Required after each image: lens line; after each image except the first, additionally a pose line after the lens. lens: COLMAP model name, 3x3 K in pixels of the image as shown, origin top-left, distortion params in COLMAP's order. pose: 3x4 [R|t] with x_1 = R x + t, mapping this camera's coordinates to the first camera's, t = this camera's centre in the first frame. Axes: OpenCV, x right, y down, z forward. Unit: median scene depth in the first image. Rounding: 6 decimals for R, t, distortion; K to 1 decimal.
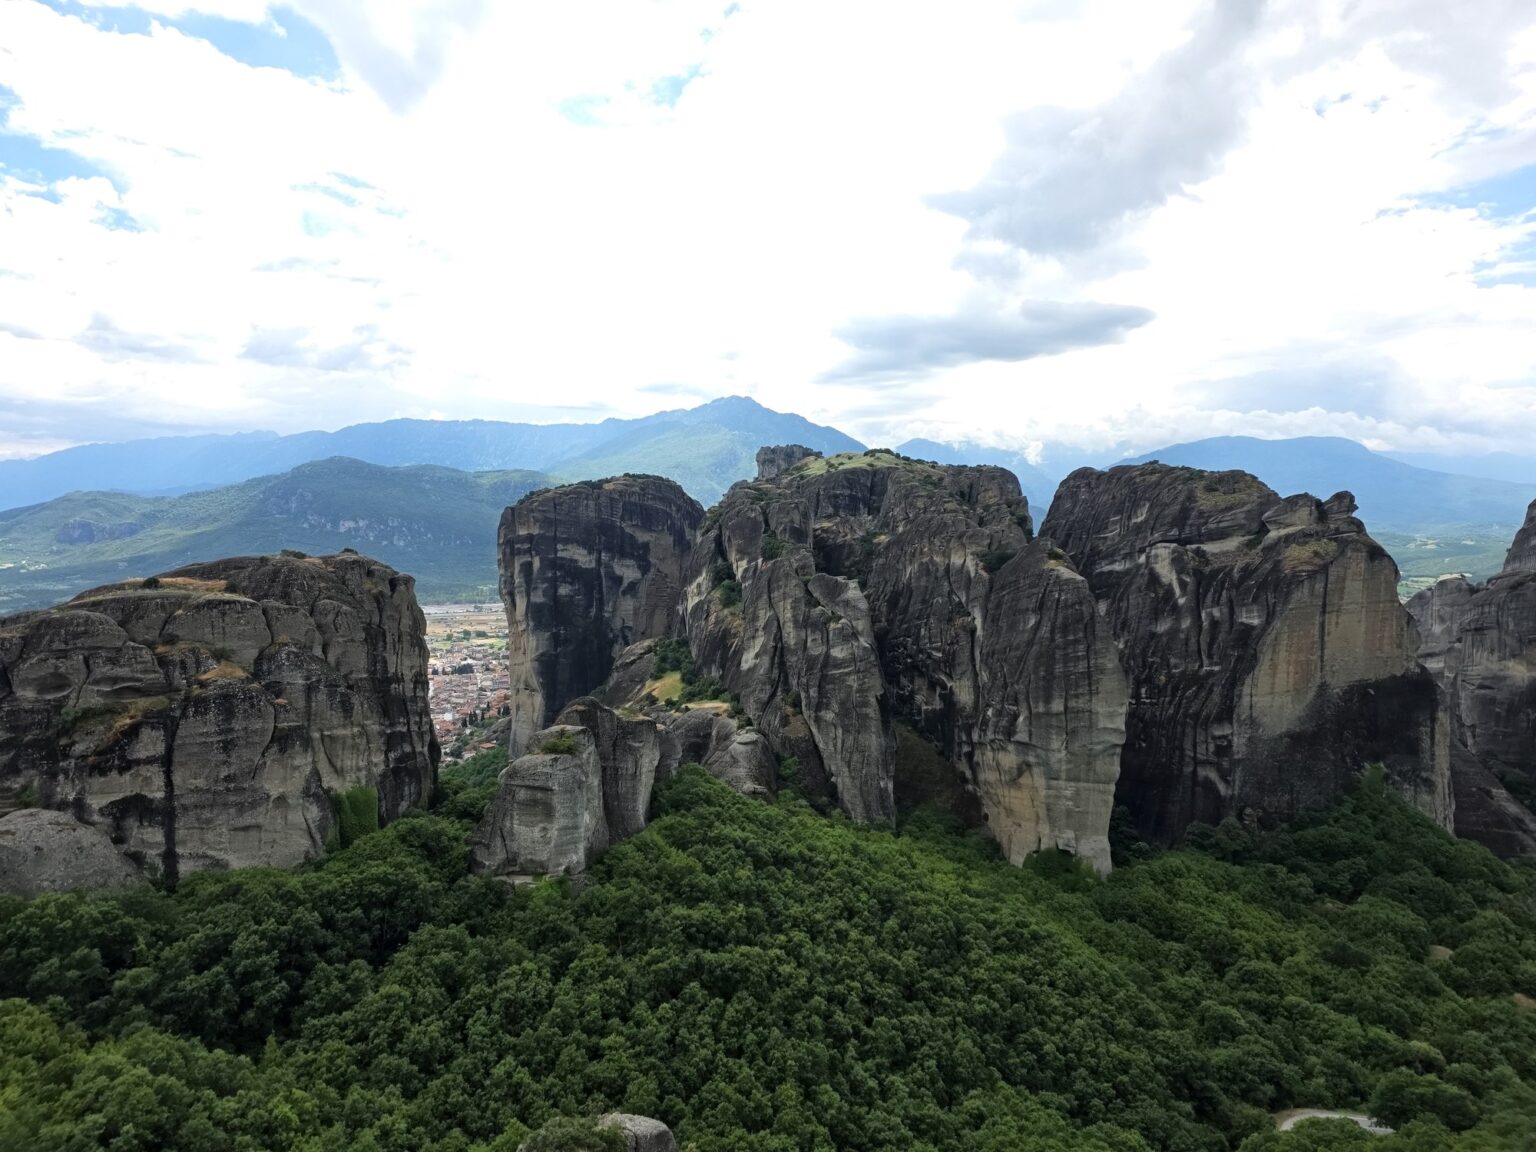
lens RADIAL K [[1039.5, 0, 768.0], [0, 1039.5, 576.0], [0, 0, 1]] dist [0.111998, -0.067662]
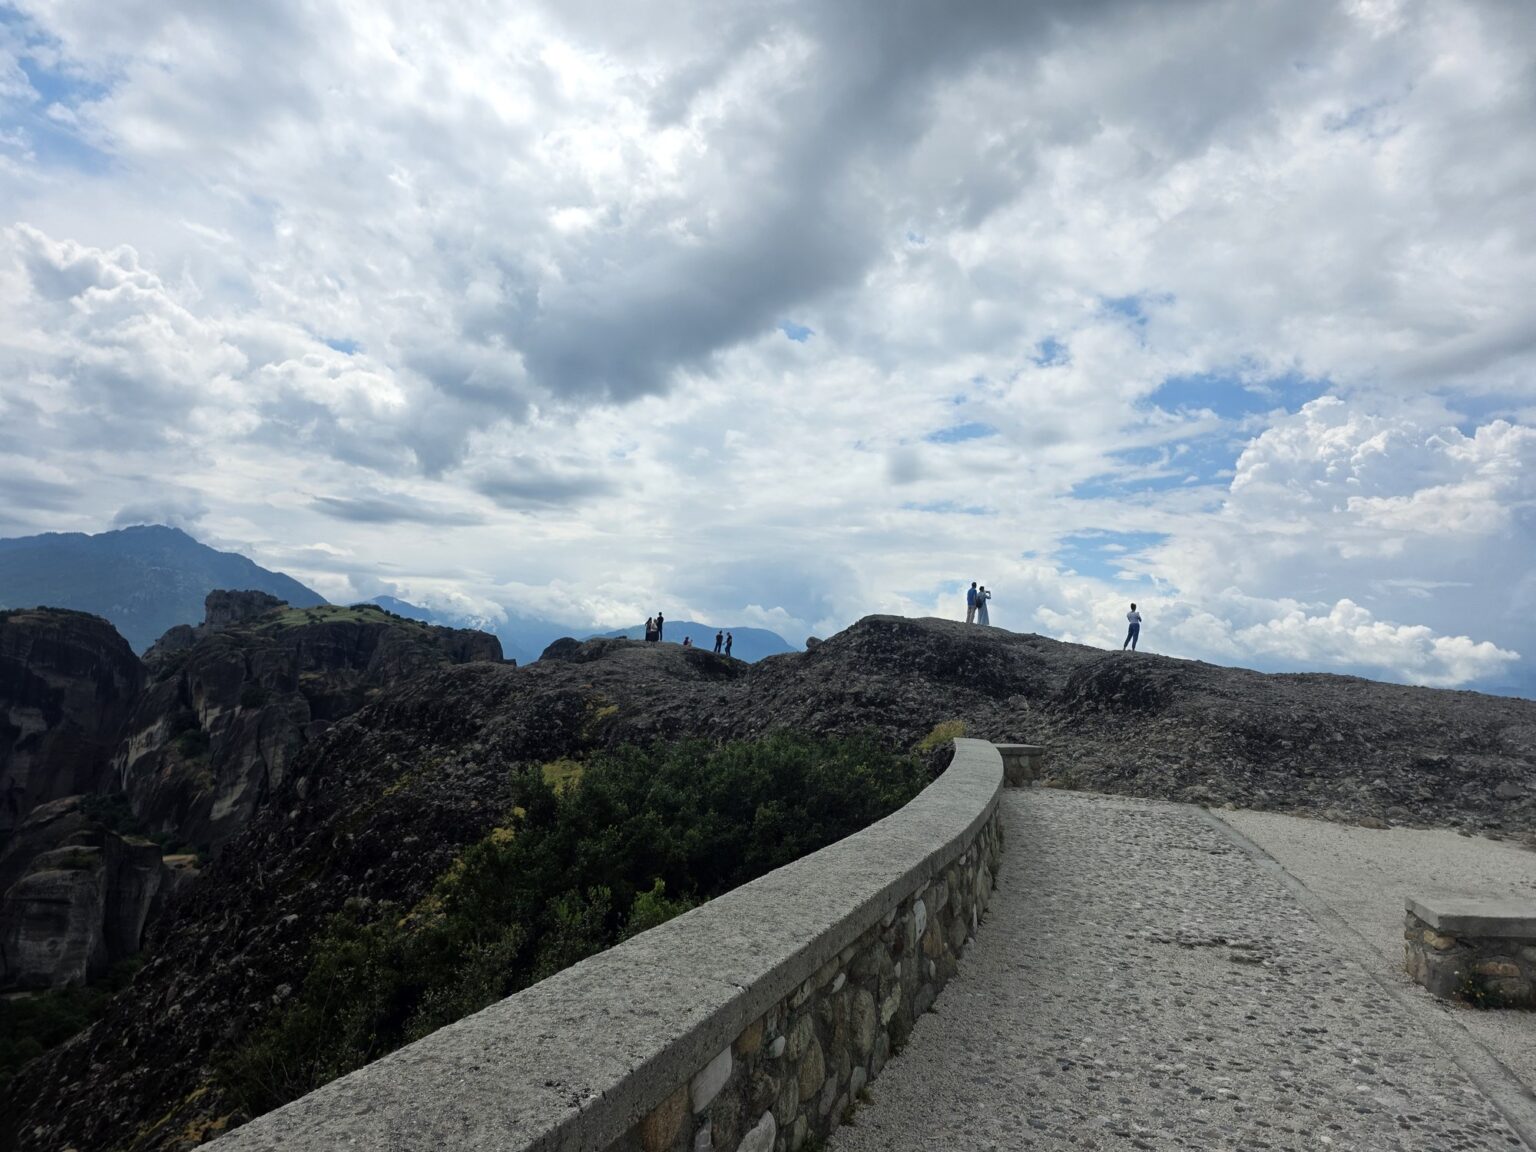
lens RADIAL K [[1039.5, 0, 768.0], [0, 1039.5, 576.0], [0, 0, 1]] dist [0.111998, -0.067662]
pose [[0.881102, 0.102578, 0.461668, -0.039204], [-0.027947, 0.985781, -0.165694, 0.012748], [-0.472100, 0.133092, 0.871440, -0.105844]]
